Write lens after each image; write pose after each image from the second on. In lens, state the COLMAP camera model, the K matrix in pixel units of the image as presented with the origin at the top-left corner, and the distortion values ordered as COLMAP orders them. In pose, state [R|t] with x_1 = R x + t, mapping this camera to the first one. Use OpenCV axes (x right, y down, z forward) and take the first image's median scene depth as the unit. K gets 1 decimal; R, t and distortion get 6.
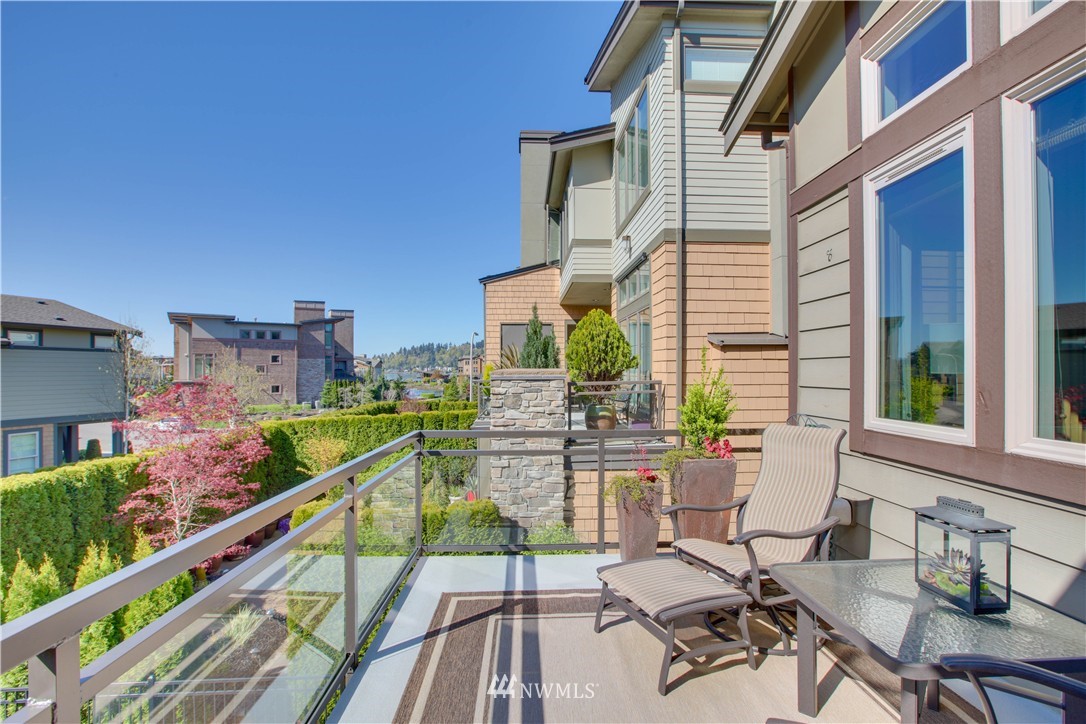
lens RADIAL K [[495.0, 0, 543.0], [0, 495.0, 358.6], [0, 0, 1]] dist [-0.023202, 0.000694]
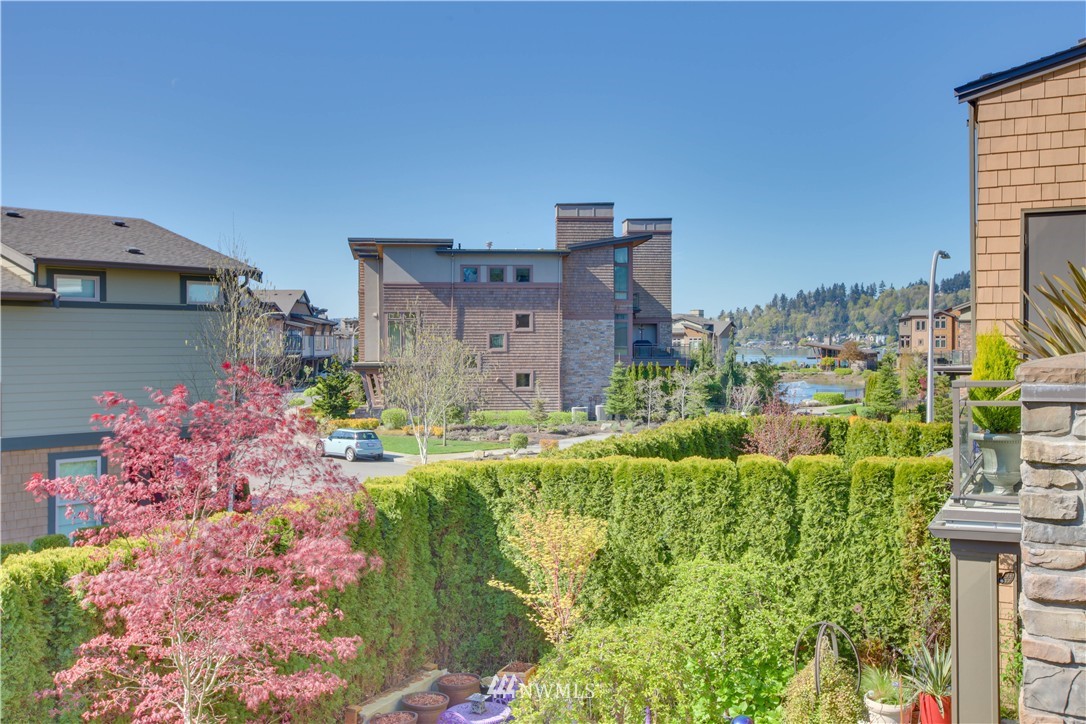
lens RADIAL K [[1031.2, 0, 549.3], [0, 1031.2, 365.2], [0, 0, 1]] dist [0.025643, 0.000000]
pose [[0.879249, 0.011549, -0.476223, -0.027604], [0.010443, 0.998998, 0.043508, 0.000506], [0.476249, -0.043228, 0.878247, 0.185239]]
